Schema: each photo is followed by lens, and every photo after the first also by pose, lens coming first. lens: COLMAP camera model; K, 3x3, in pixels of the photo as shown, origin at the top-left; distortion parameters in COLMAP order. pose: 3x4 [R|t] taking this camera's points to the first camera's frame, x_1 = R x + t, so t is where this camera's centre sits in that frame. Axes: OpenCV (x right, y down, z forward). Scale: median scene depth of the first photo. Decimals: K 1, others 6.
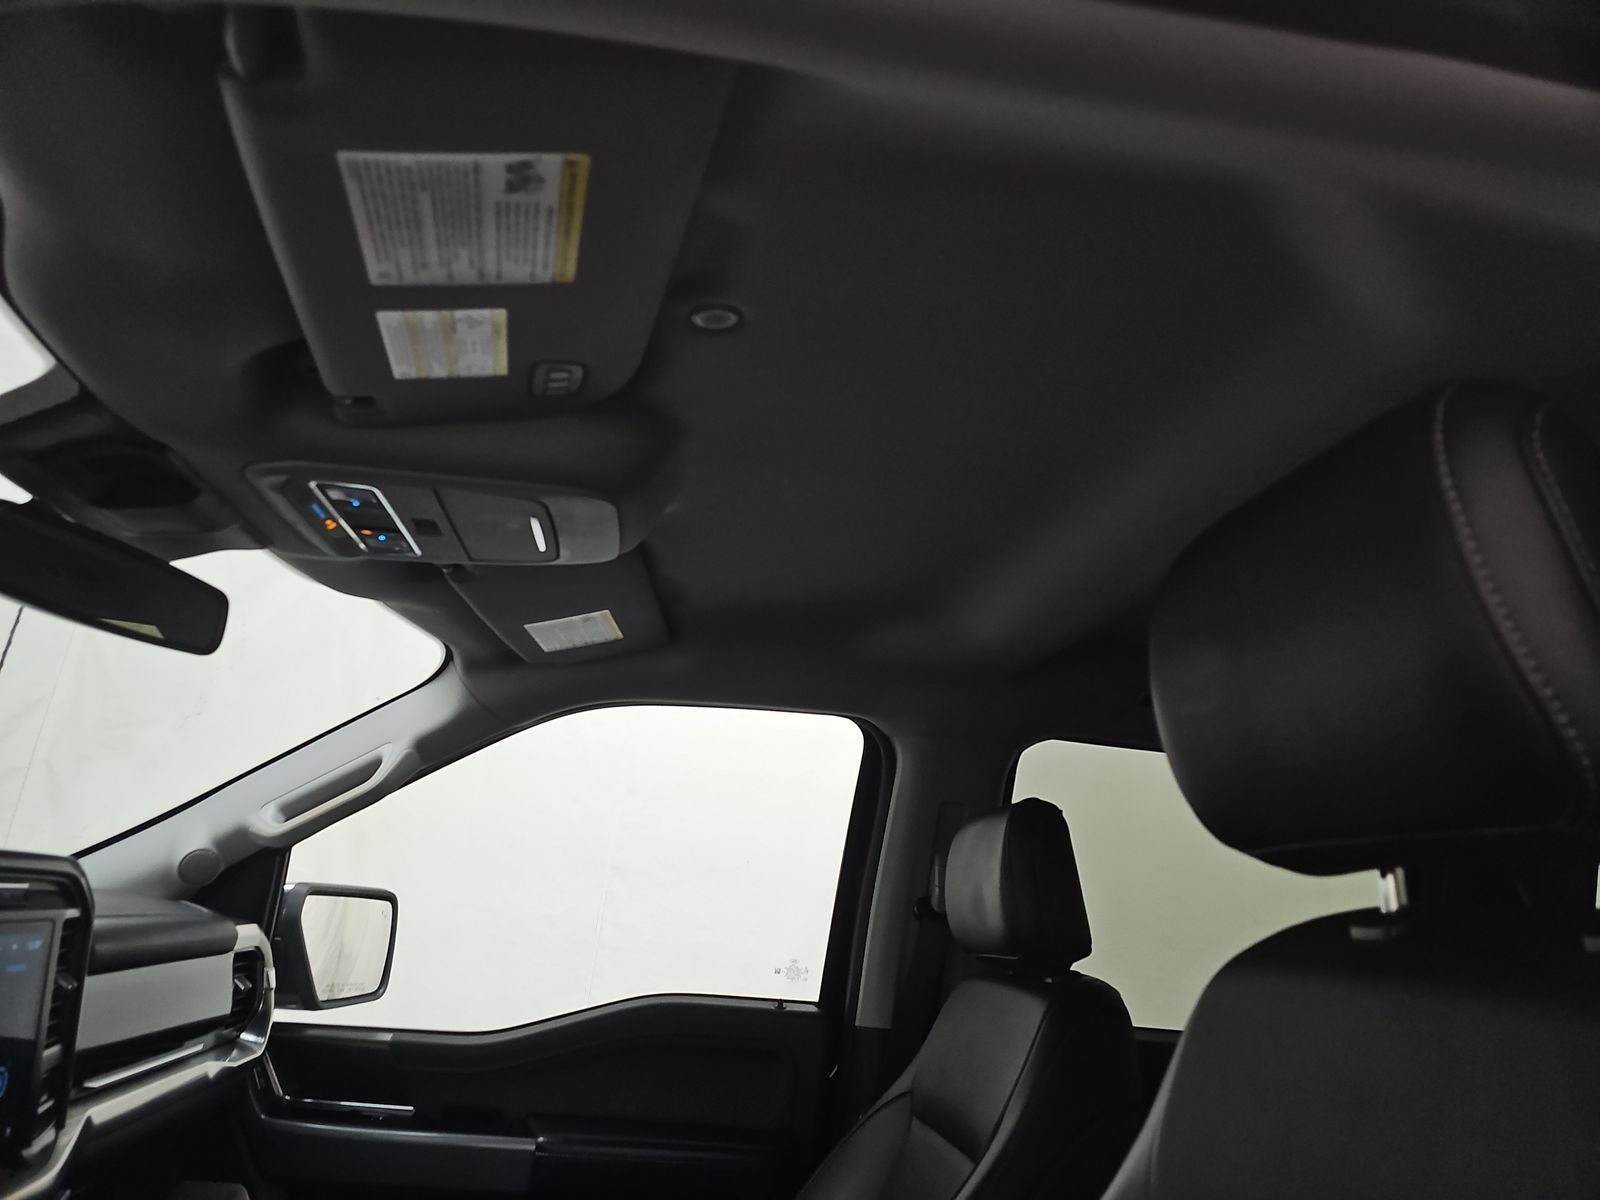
lens RADIAL K [[1045.6, 0, 776.0], [0, 1045.6, 596.6], [0, 0, 1]] dist [0.044597, -0.061721]
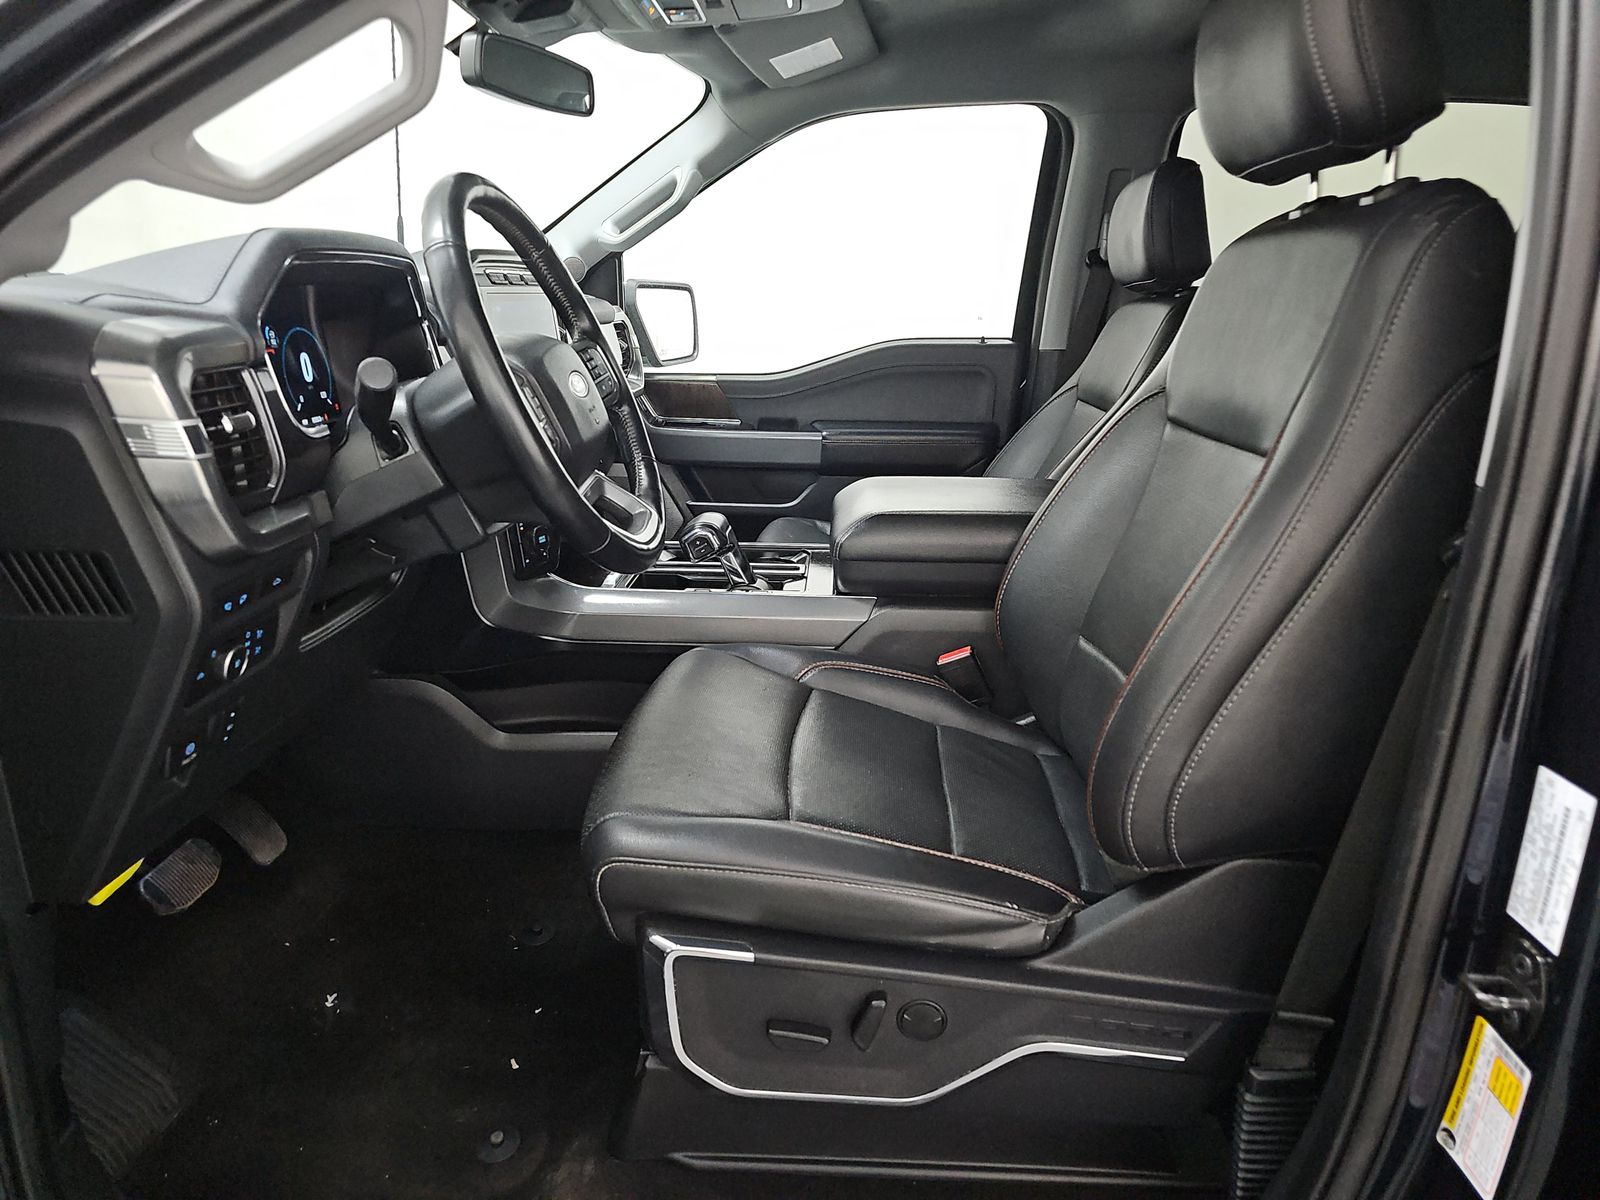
lens RADIAL K [[1052.6, 0, 800.0], [0, 1052.6, 600.0], [0, 0, 1]] dist [-0.004033, -0.000143]
pose [[0.980932, -0.028795, -0.192208, 0.024840], [0.124982, 0.850818, 0.510381, -0.053647], [0.148837, -0.524672, 0.838193, -0.379348]]
